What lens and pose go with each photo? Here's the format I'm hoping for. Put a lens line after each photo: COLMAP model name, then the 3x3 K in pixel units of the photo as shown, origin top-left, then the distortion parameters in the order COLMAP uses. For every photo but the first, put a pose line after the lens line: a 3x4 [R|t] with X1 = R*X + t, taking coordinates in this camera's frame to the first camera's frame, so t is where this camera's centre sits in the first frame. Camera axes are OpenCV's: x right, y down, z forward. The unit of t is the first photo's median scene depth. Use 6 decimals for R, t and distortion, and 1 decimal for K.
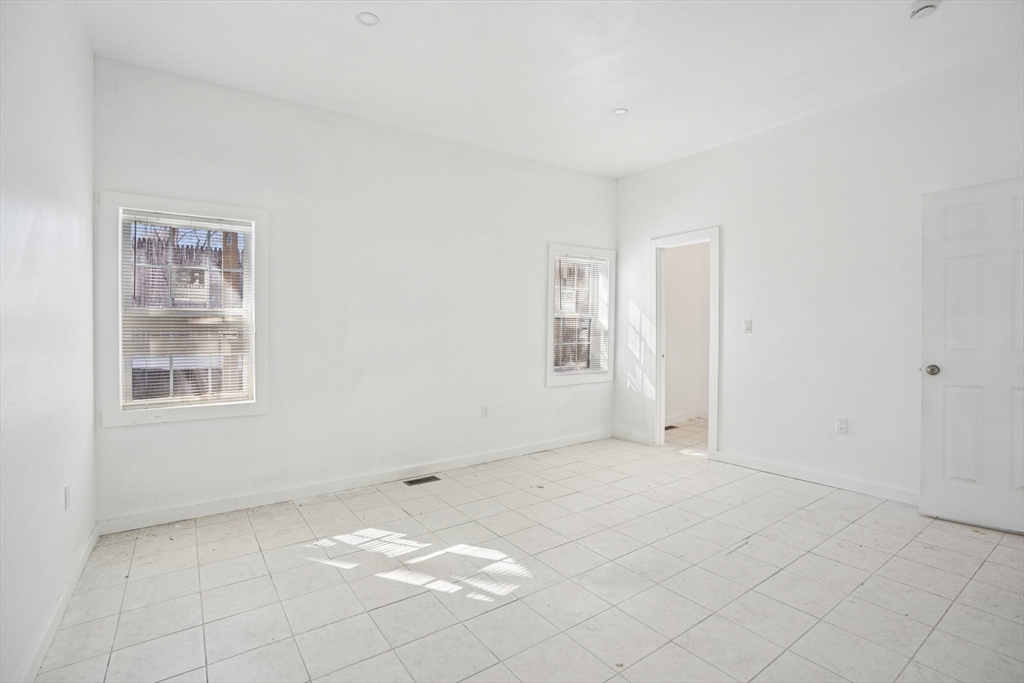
lens RADIAL K [[473.0, 0, 511.3], [0, 473.0, 335.1], [0, 0, 1]] dist [-0.034364, 0.006413]
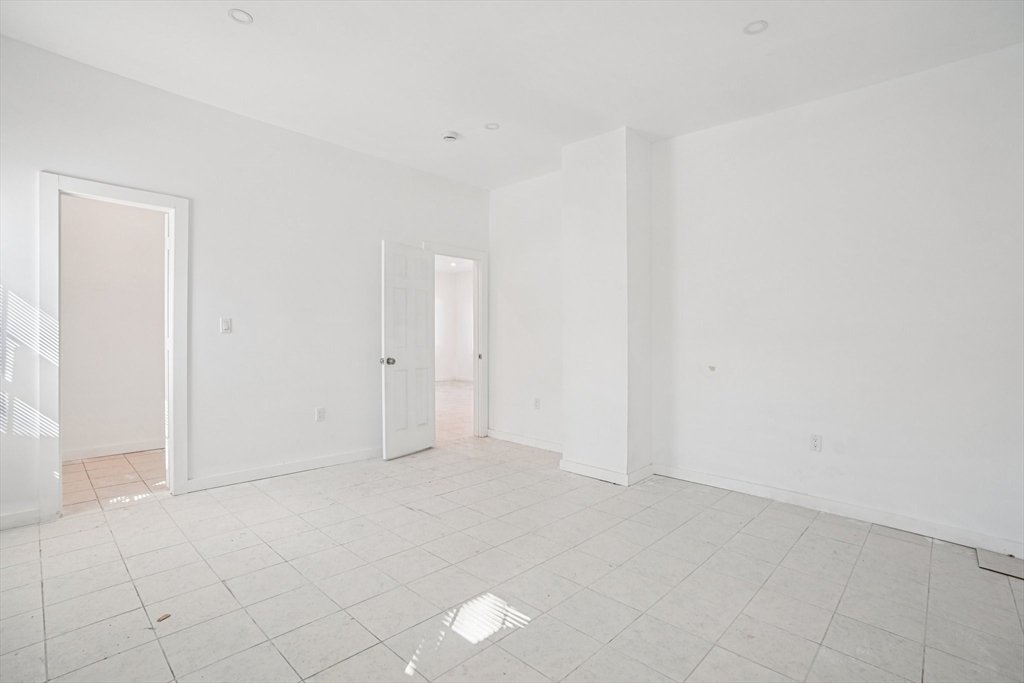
lens RADIAL K [[473.0, 0, 513.0], [0, 473.0, 347.3], [0, 0, 1]] dist [-0.034364, 0.006413]
pose [[-0.194107, -0.011902, 0.980908, -0.514674], [-0.007690, 0.999914, 0.010611, 0.009258], [-0.980950, -0.005484, -0.194182, 0.712054]]
